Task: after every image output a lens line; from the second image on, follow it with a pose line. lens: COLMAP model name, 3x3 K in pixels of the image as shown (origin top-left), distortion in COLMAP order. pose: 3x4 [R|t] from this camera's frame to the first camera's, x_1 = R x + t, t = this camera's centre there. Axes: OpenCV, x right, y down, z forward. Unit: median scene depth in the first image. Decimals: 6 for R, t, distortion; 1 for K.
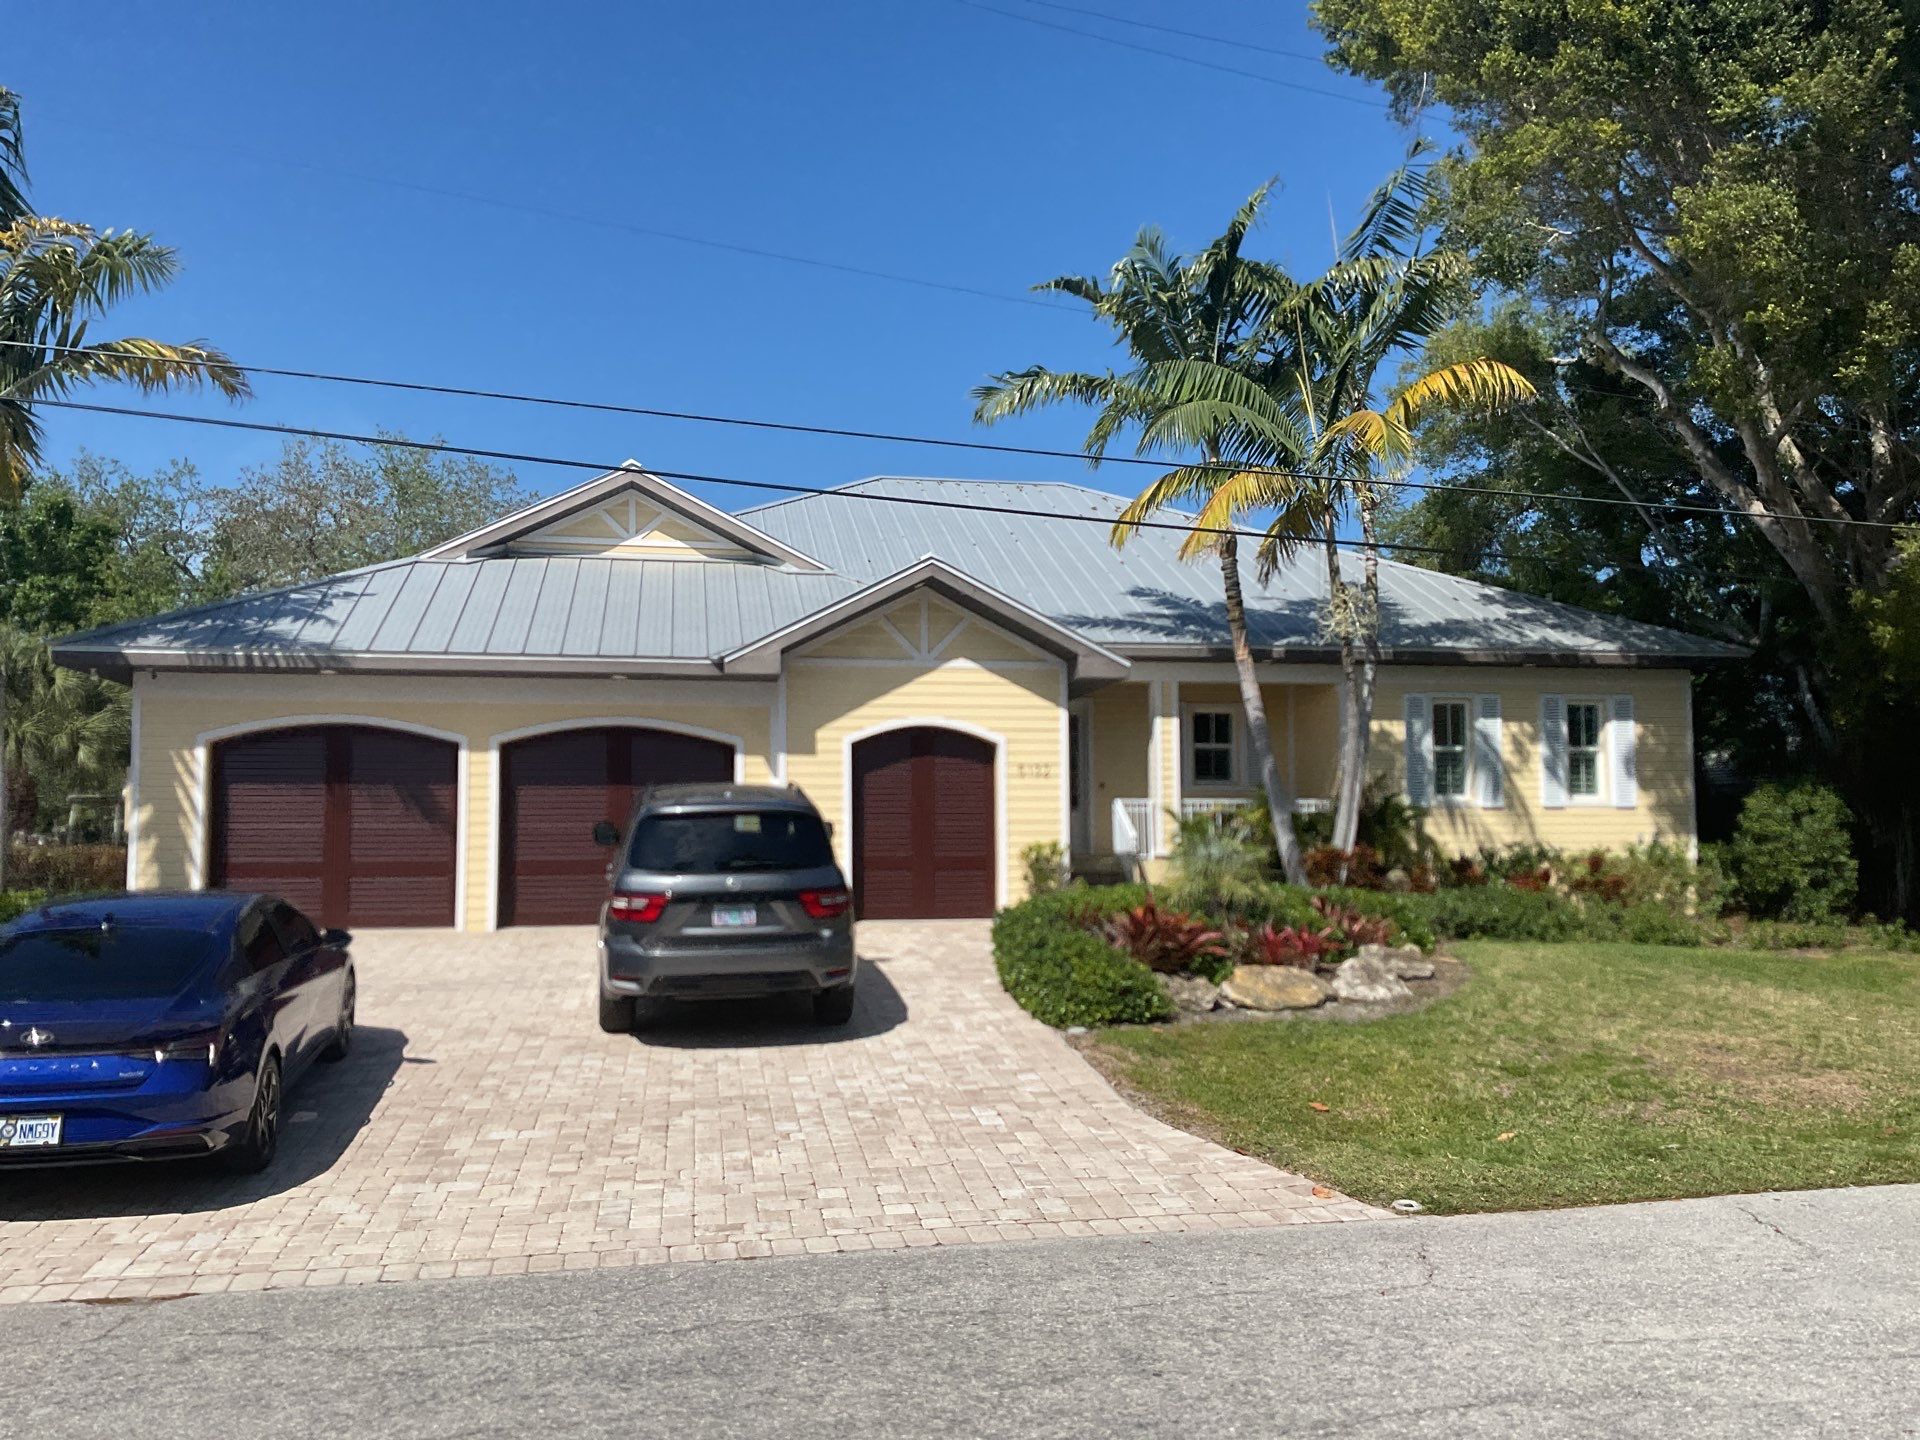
lens RADIAL K [[1544.5, 0, 960.0], [0, 1544.5, 720.0], [0, 0, 1]] dist [0.012235, 0.000440]
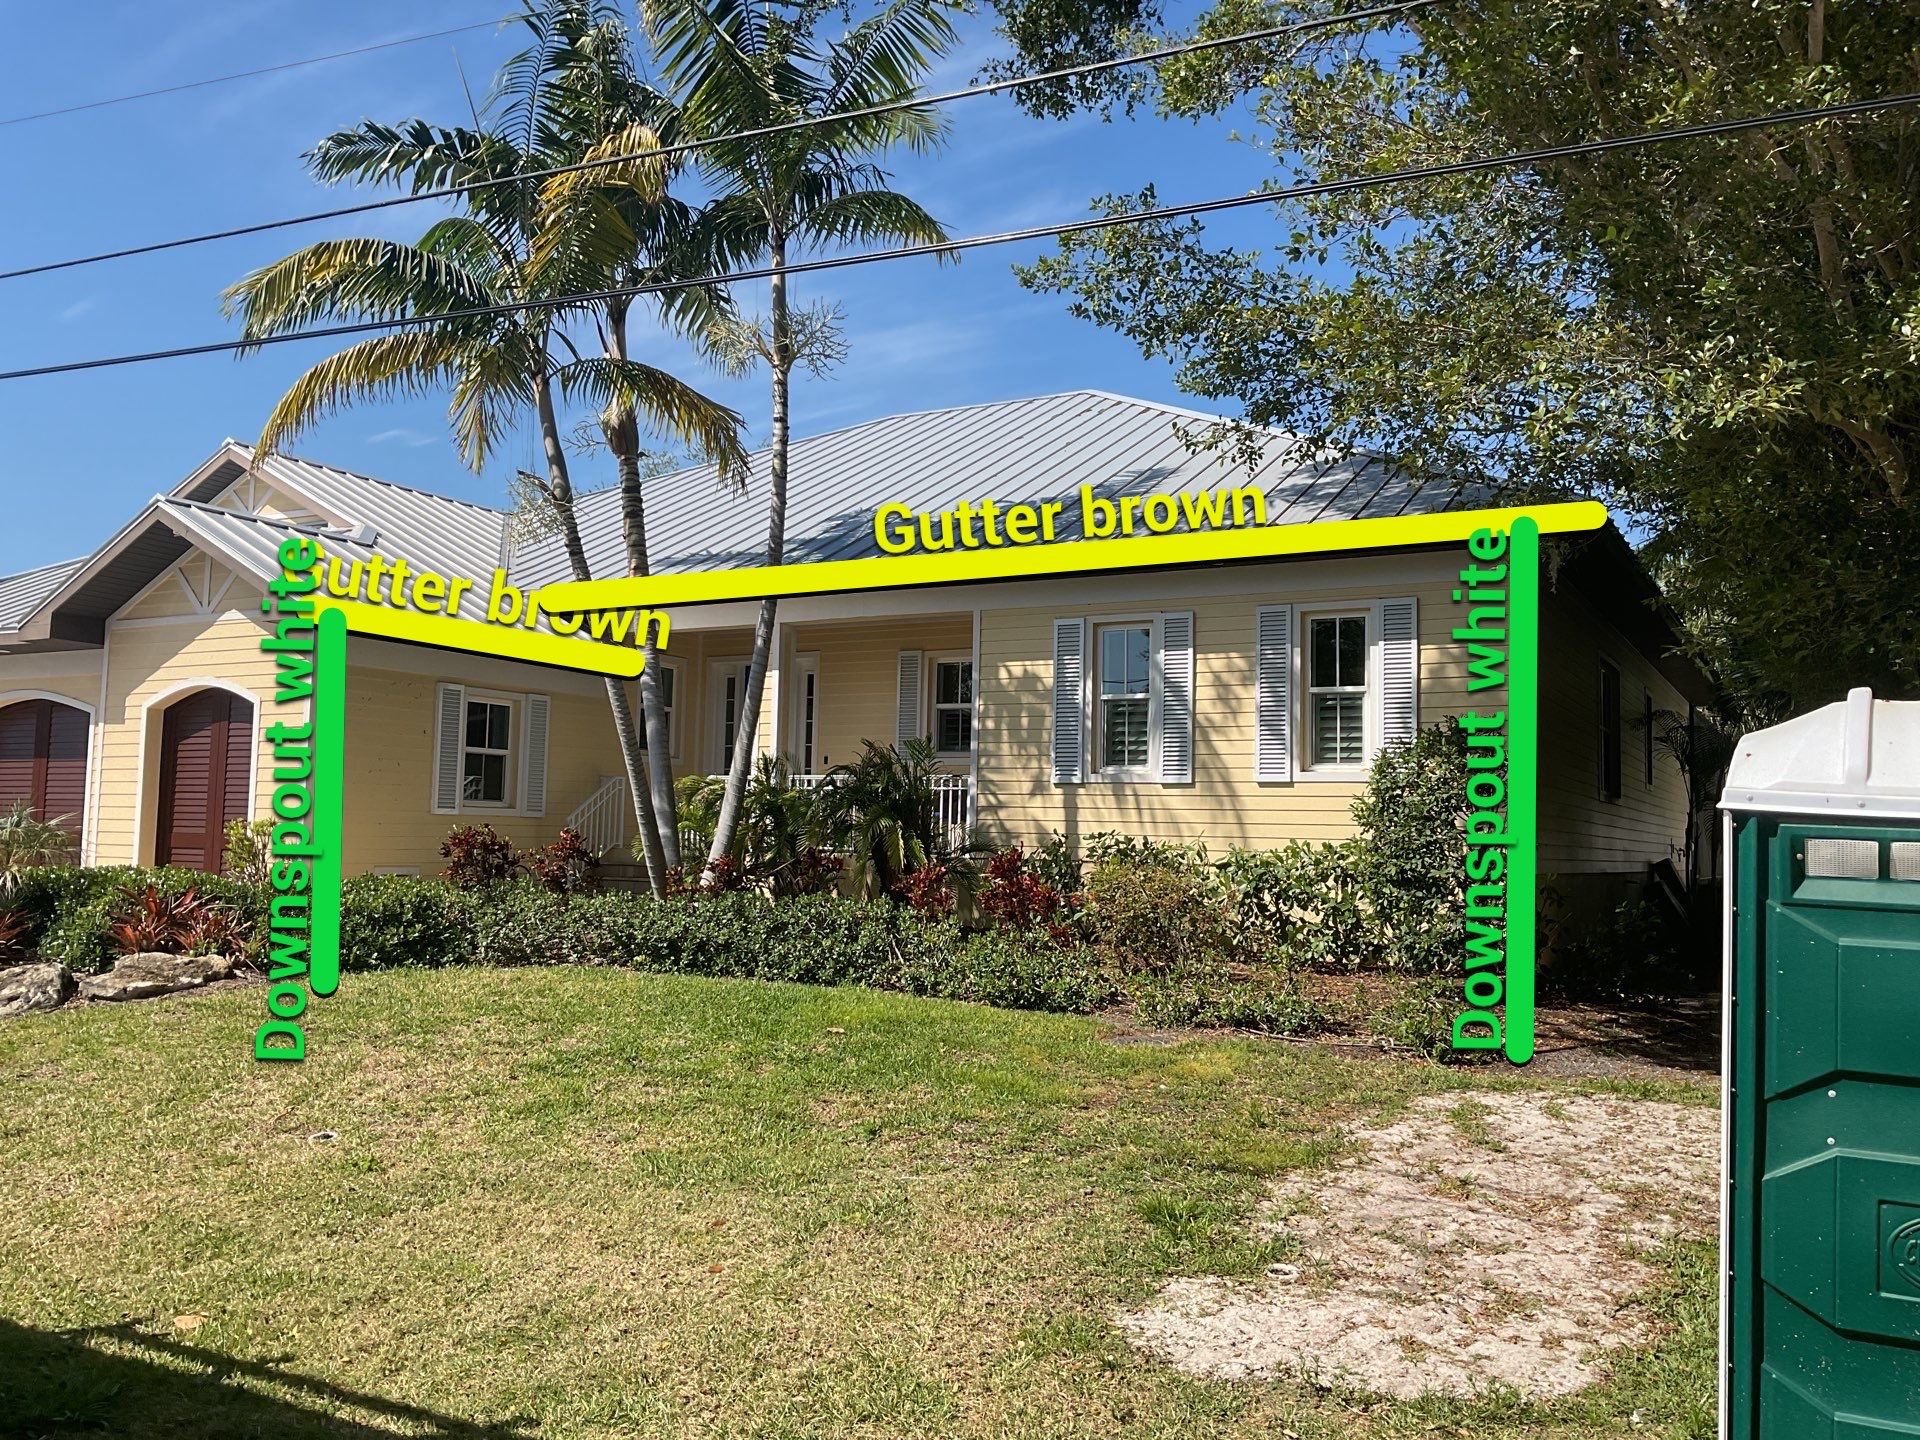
lens RADIAL K [[1544.5, 0, 960.0], [0, 1544.5, 720.0], [0, 0, 1]] dist [0.012235, 0.000440]
pose [[0.794652, -0.026616, -0.606481, 0.669023], [0.025788, 0.999617, -0.010080, 0.033301], [0.606517, -0.007629, 0.795034, 0.418376]]
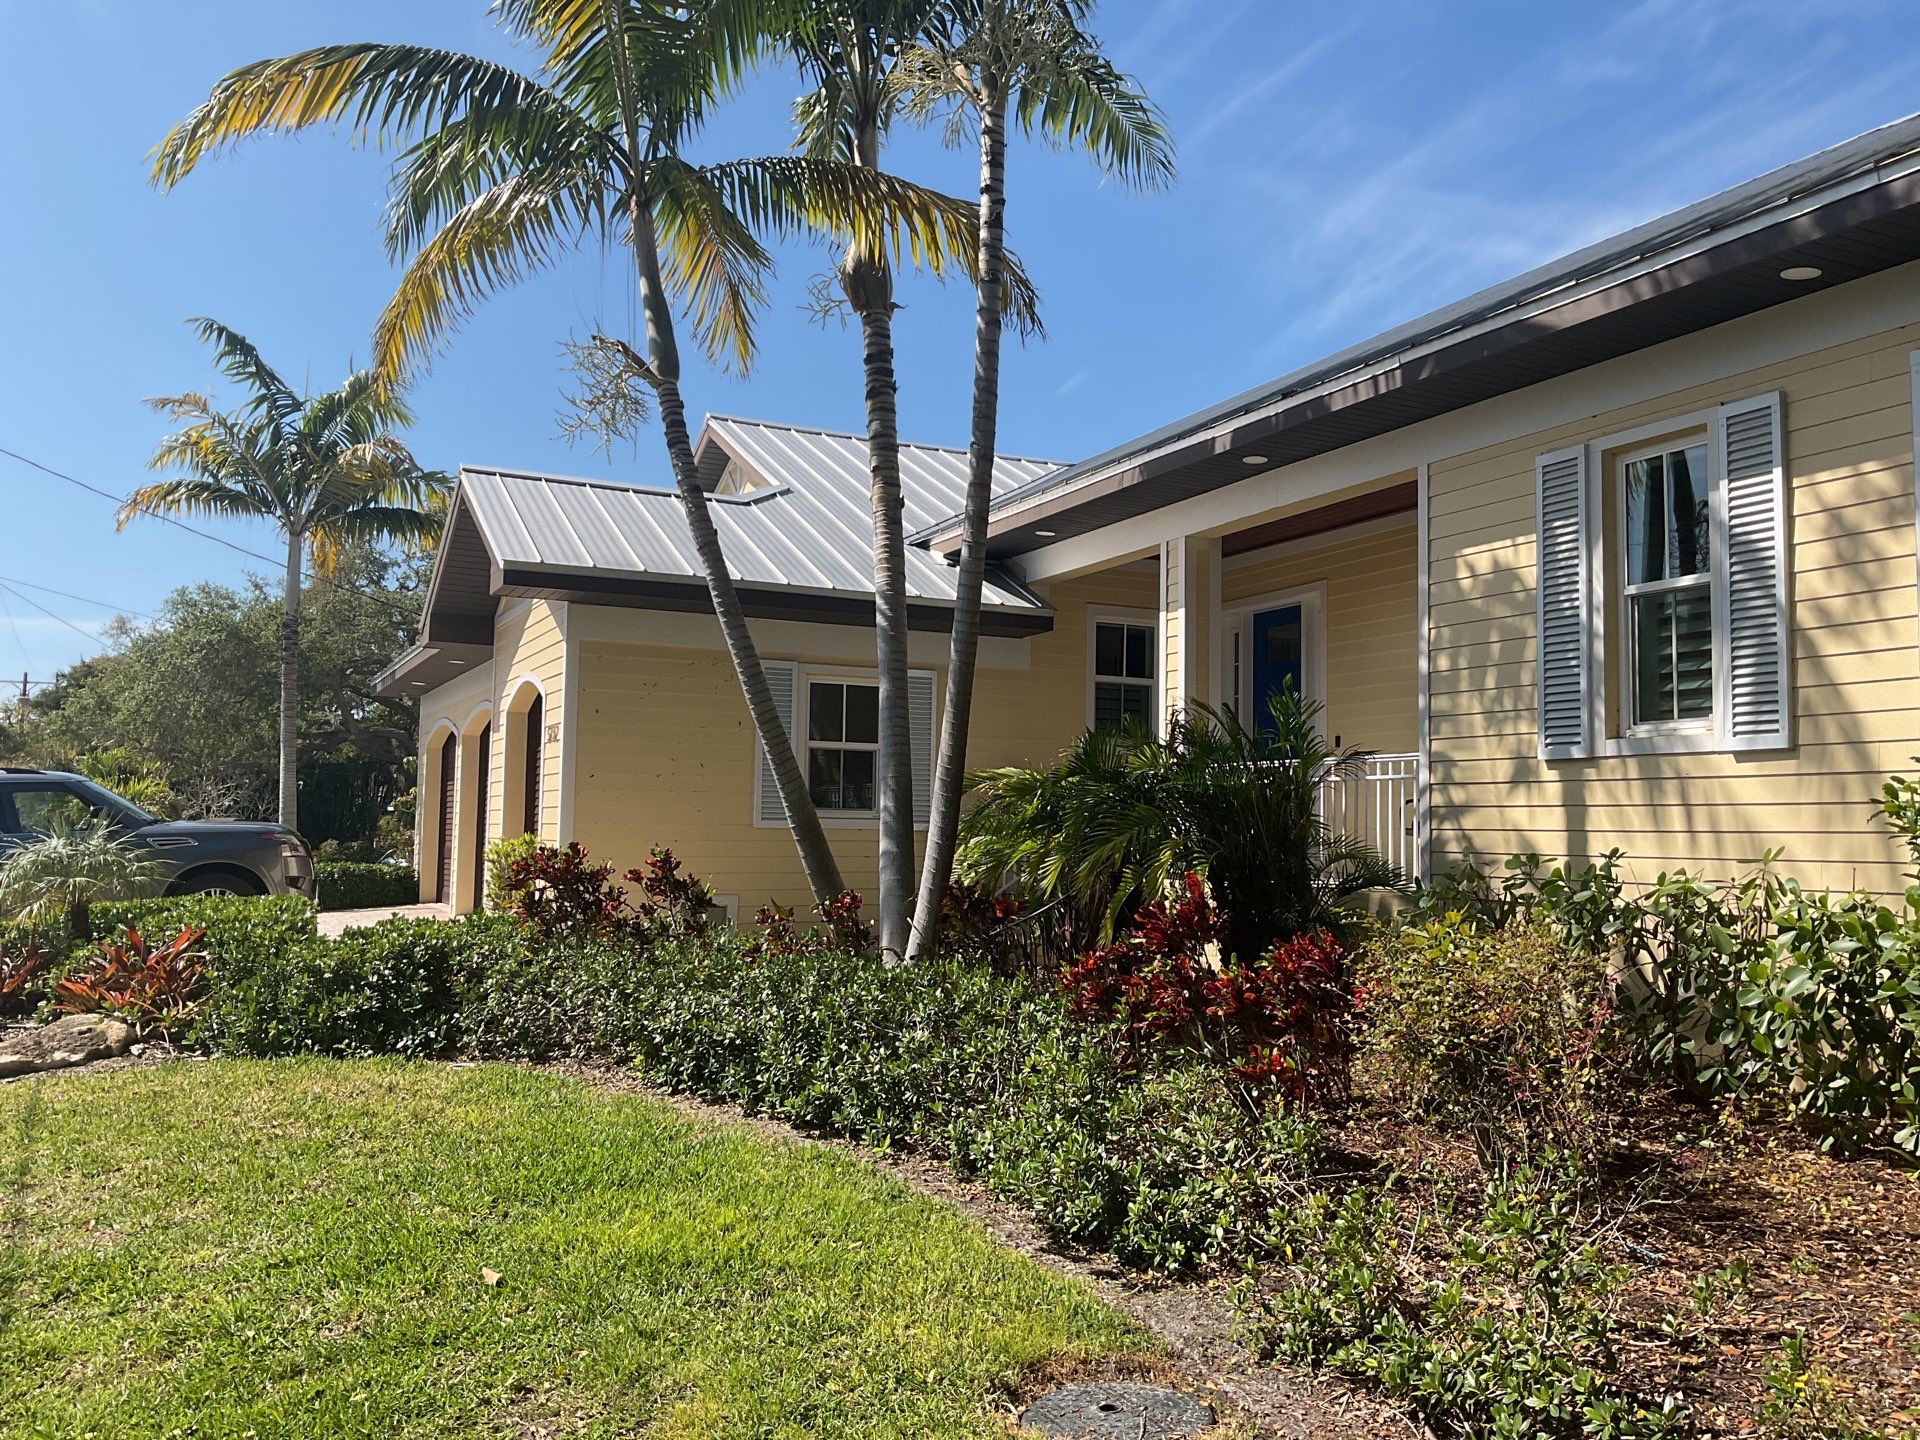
lens RADIAL K [[1544.5, 0, 960.0], [0, 1544.5, 720.0], [0, 0, 1]] dist [0.012235, 0.000440]
pose [[0.316547, -0.062259, -0.946531, 0.591475], [0.058917, 0.997208, -0.045889, 0.054689], [0.946745, -0.041241, 0.319332, 0.741861]]
